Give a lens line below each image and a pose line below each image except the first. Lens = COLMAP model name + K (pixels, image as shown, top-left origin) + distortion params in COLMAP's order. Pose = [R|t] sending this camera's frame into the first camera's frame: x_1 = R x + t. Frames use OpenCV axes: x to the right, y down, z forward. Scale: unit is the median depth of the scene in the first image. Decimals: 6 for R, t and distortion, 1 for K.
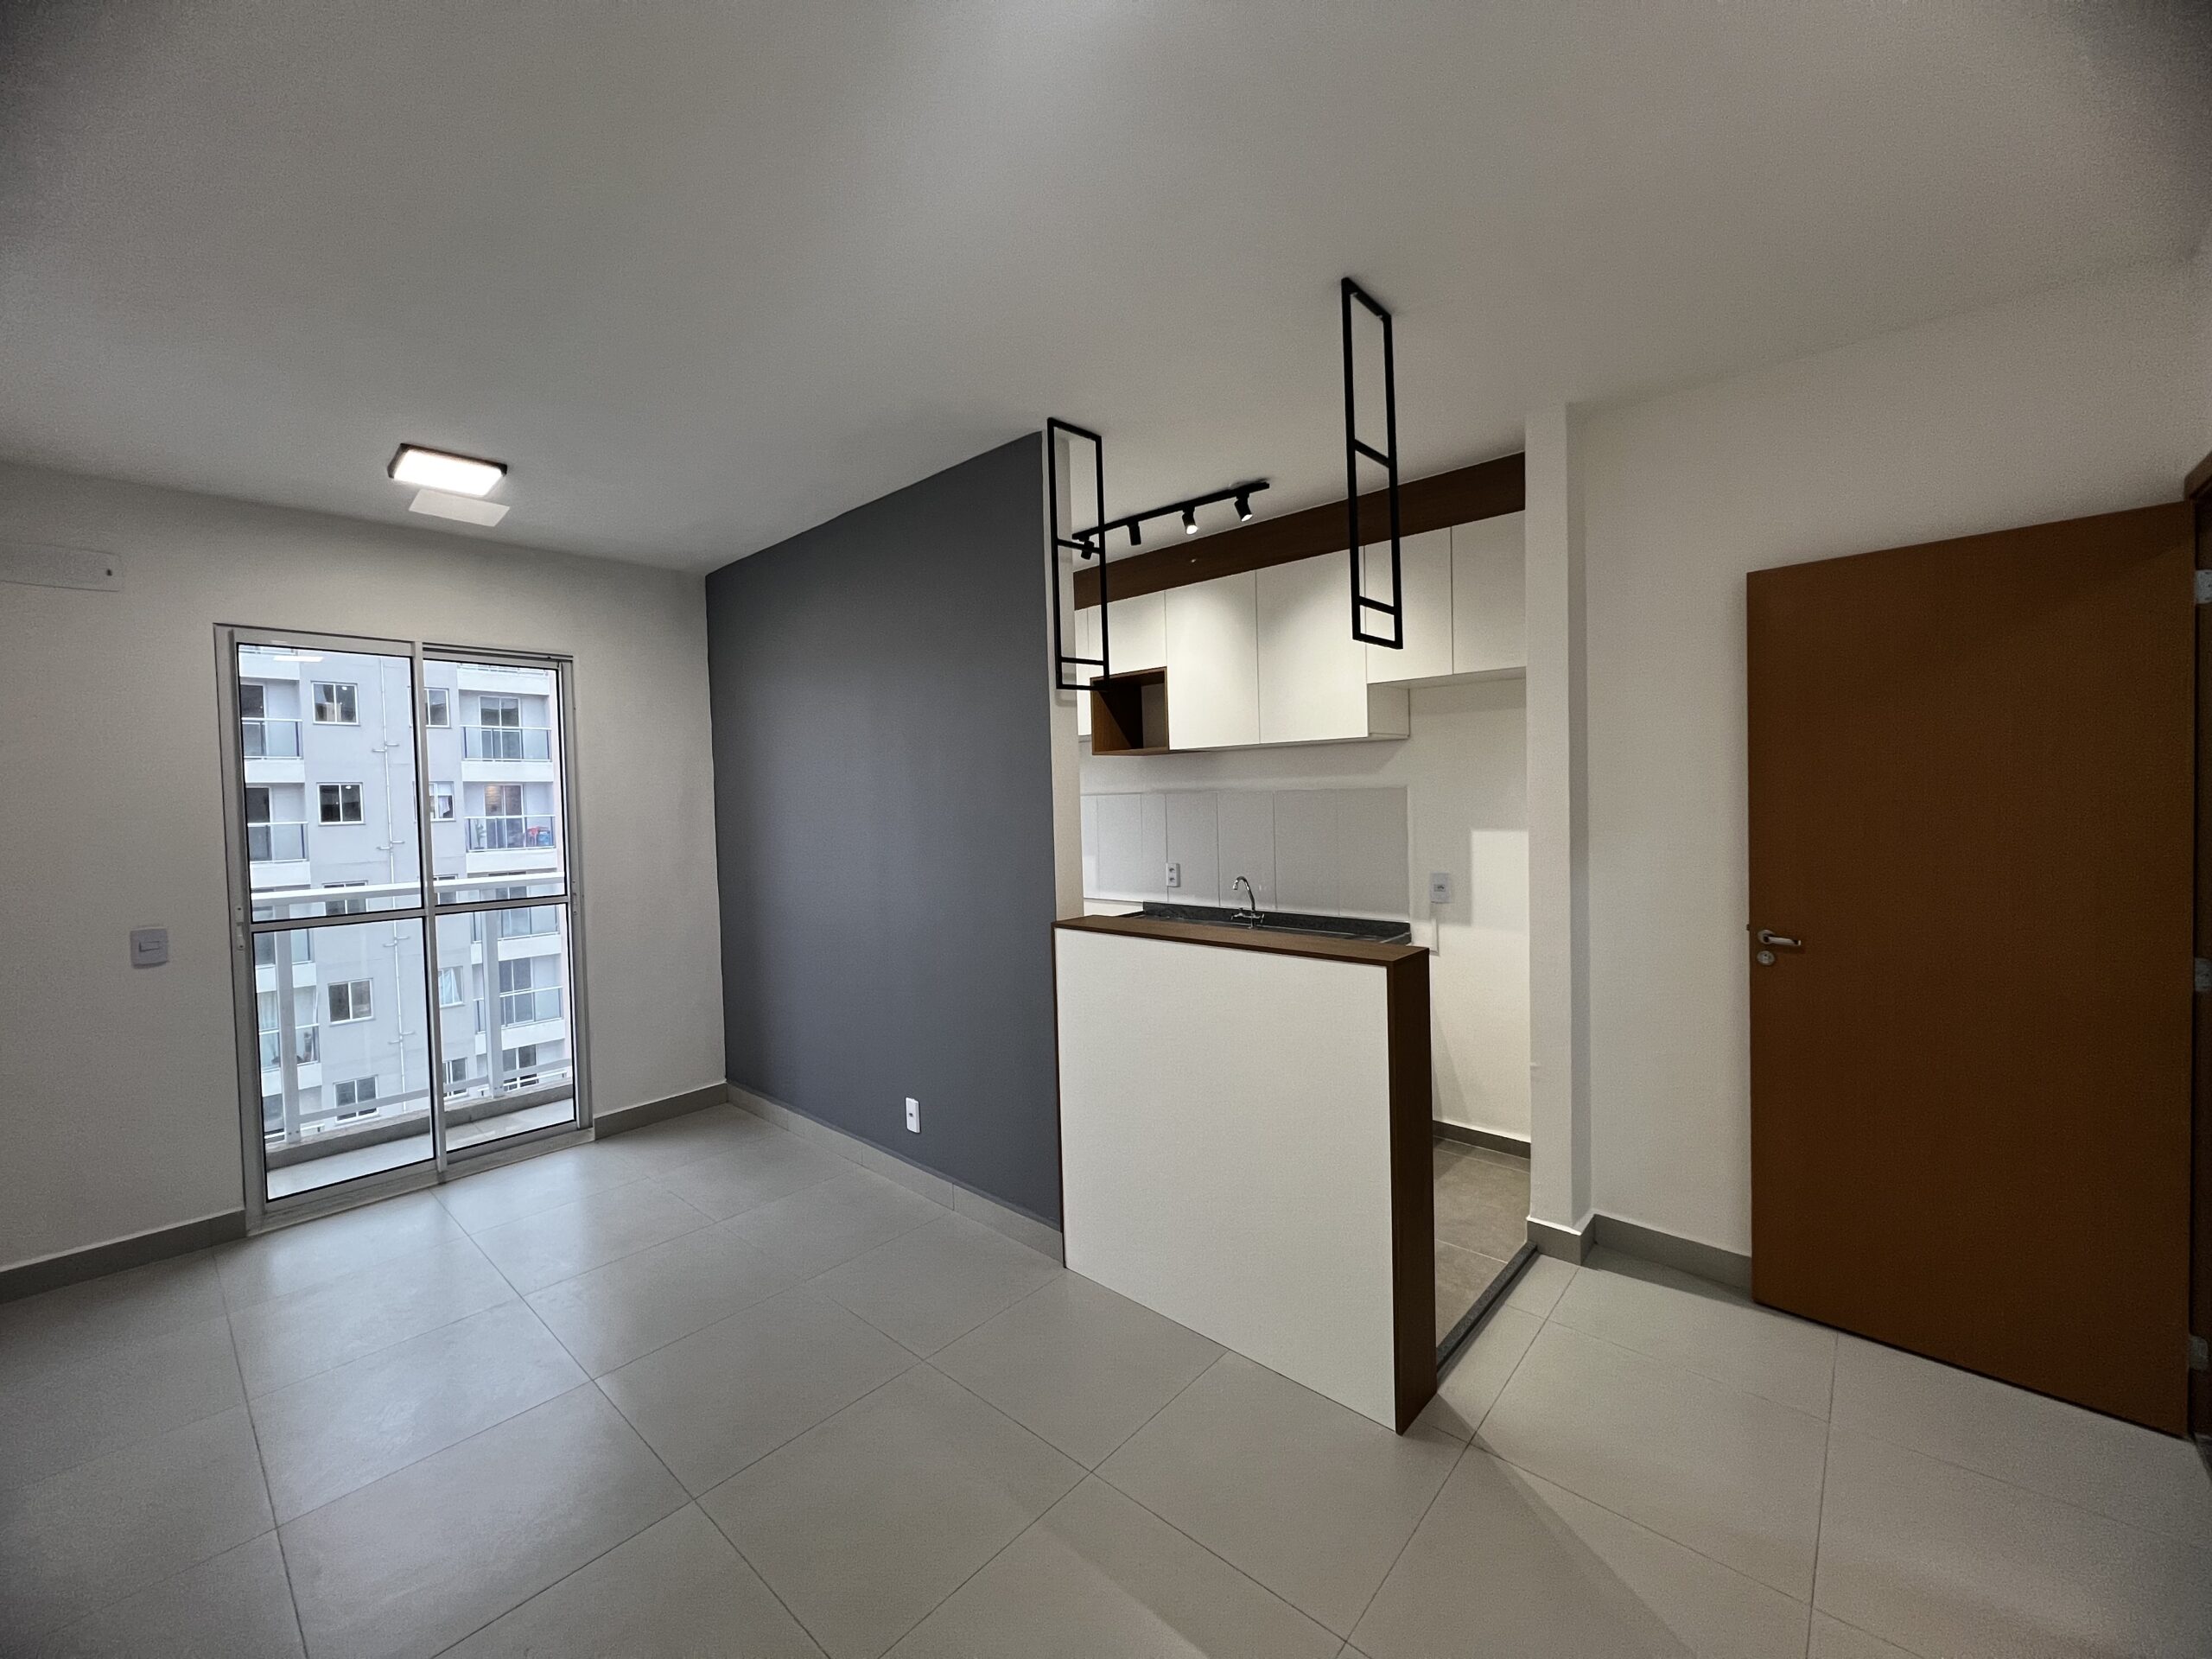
lens RADIAL K [[883.1, 0, 1100.5], [0, 883.1, 822.9], [0, 0, 1]] dist [-0.000166, -0.000025]
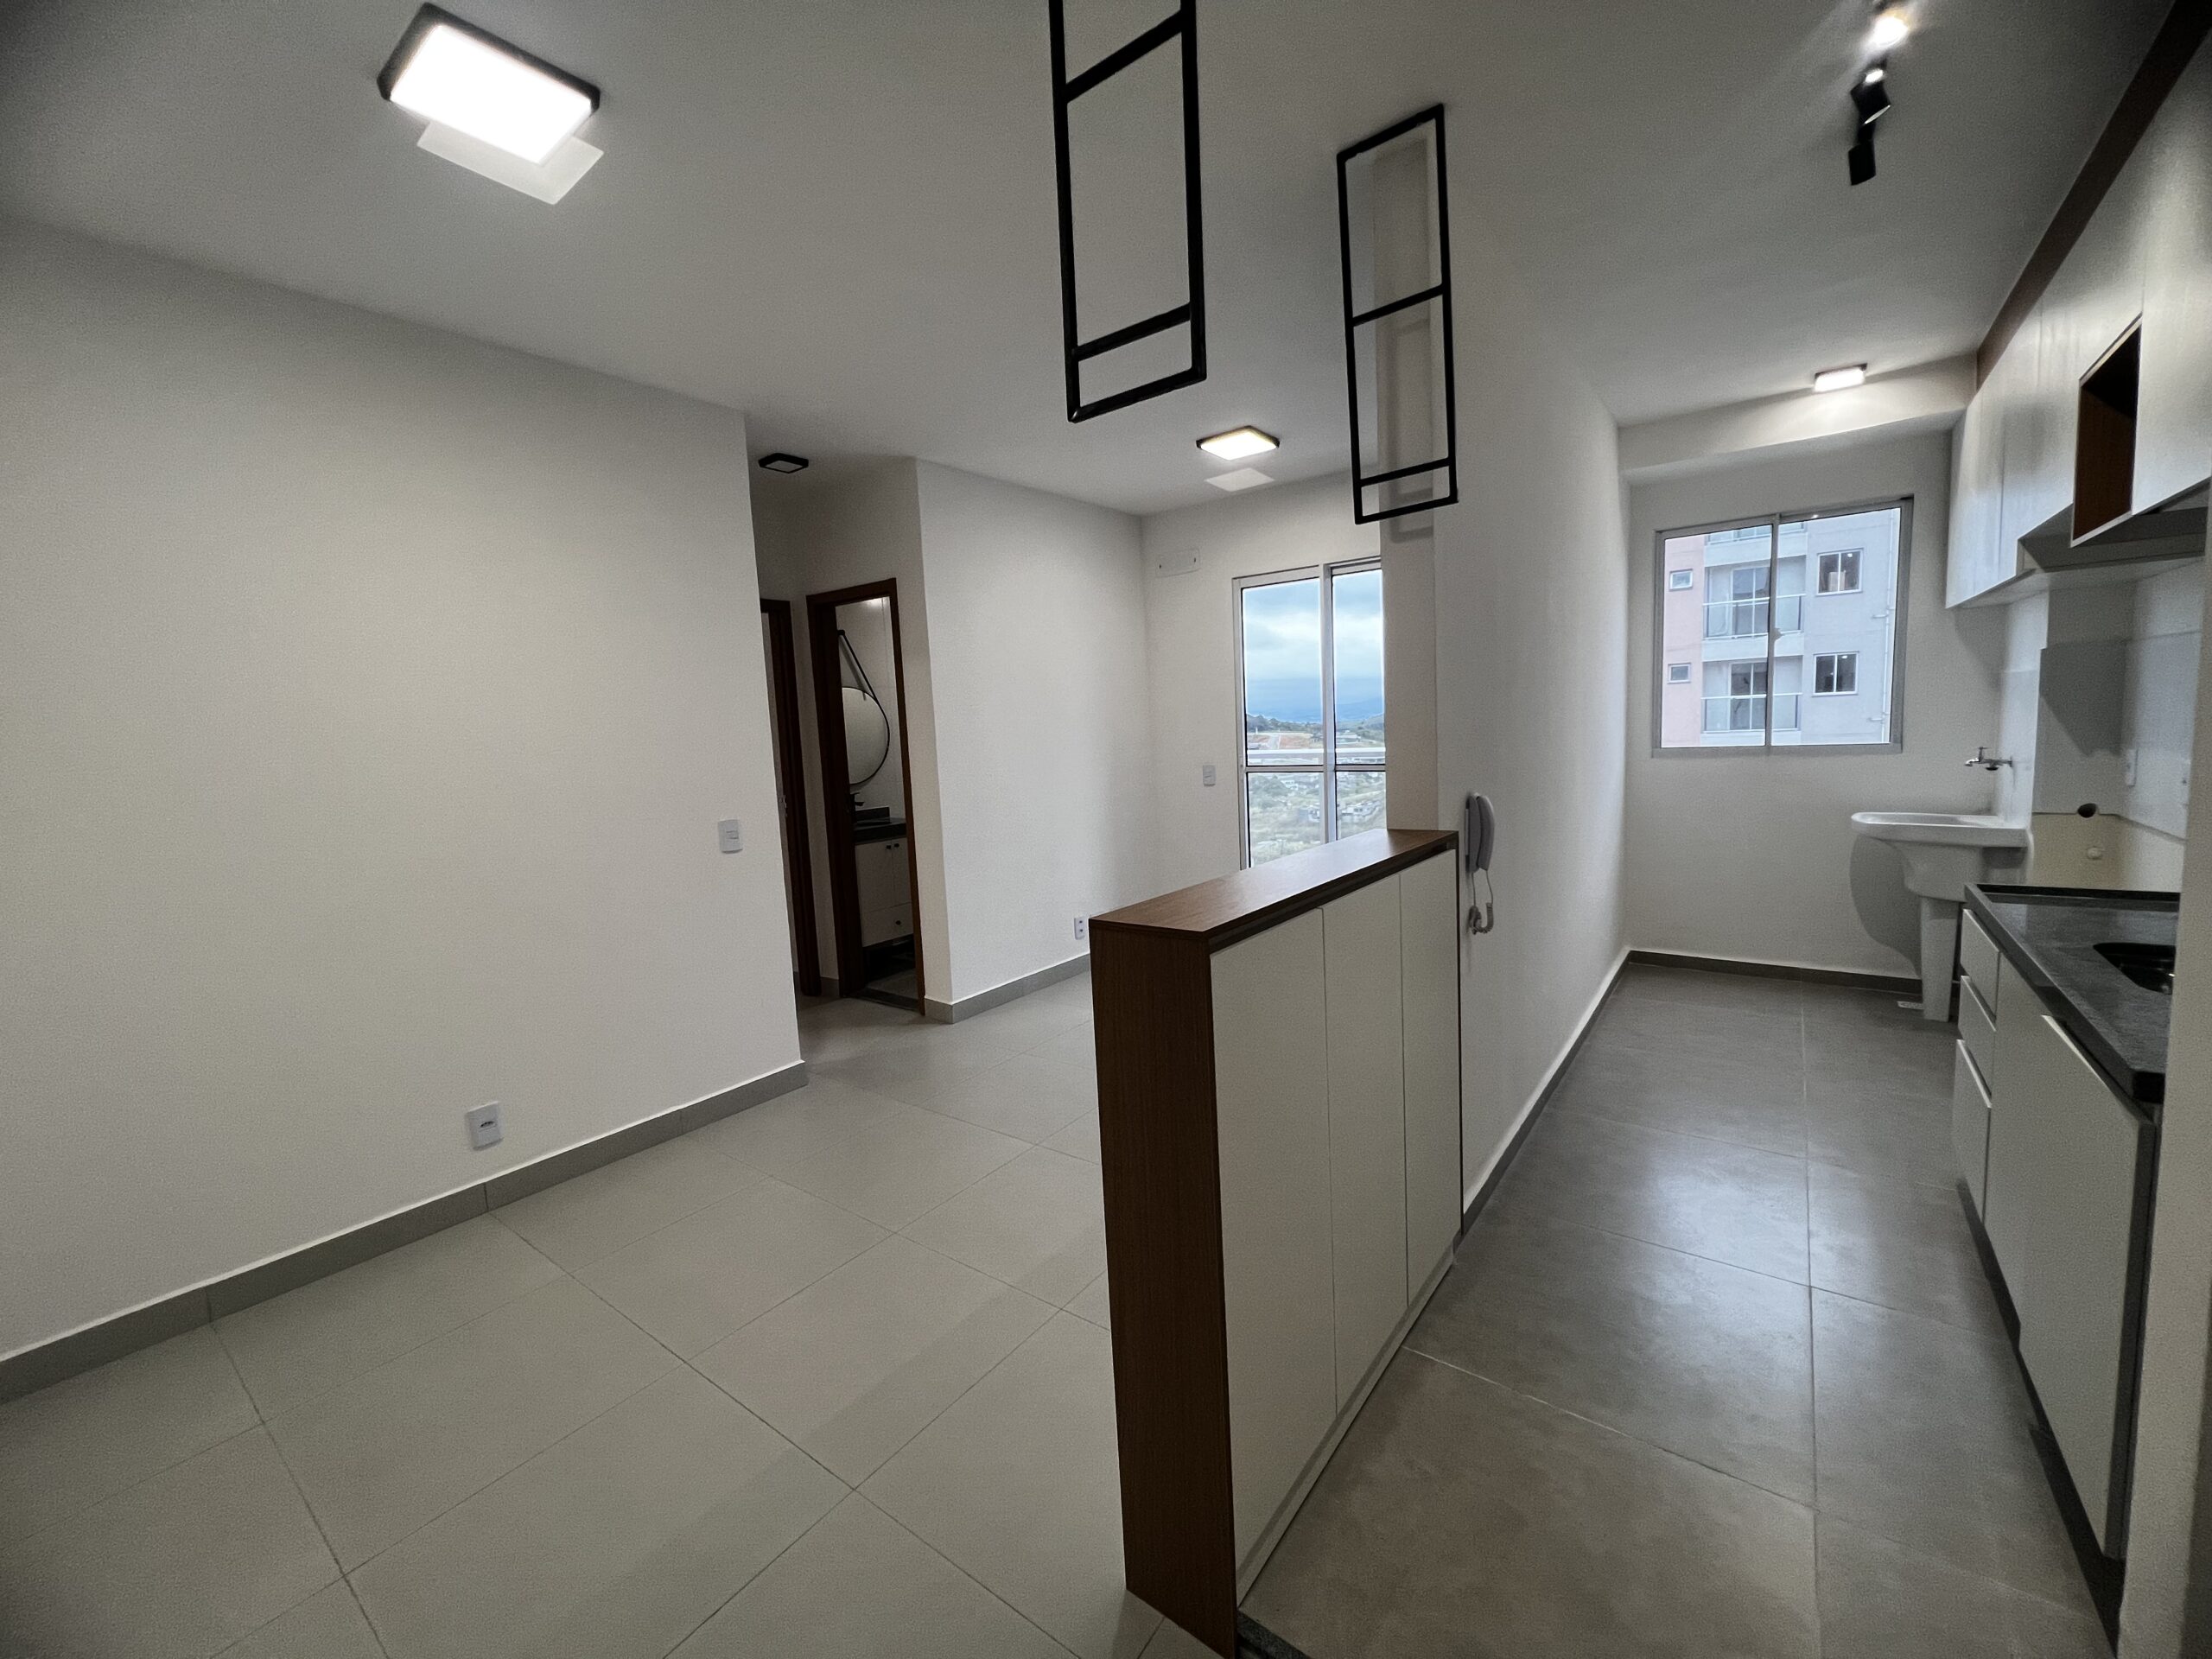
lens RADIAL K [[883.1, 0, 1102.8], [0, 883.1, 821.3], [0, 0, 1]] dist [-0.000166, -0.000025]
pose [[0.092153, 0.128484, -0.987421, 0.420347], [0.015694, 0.991330, 0.130458, -0.000268], [0.995621, -0.027519, 0.089338, 0.411960]]
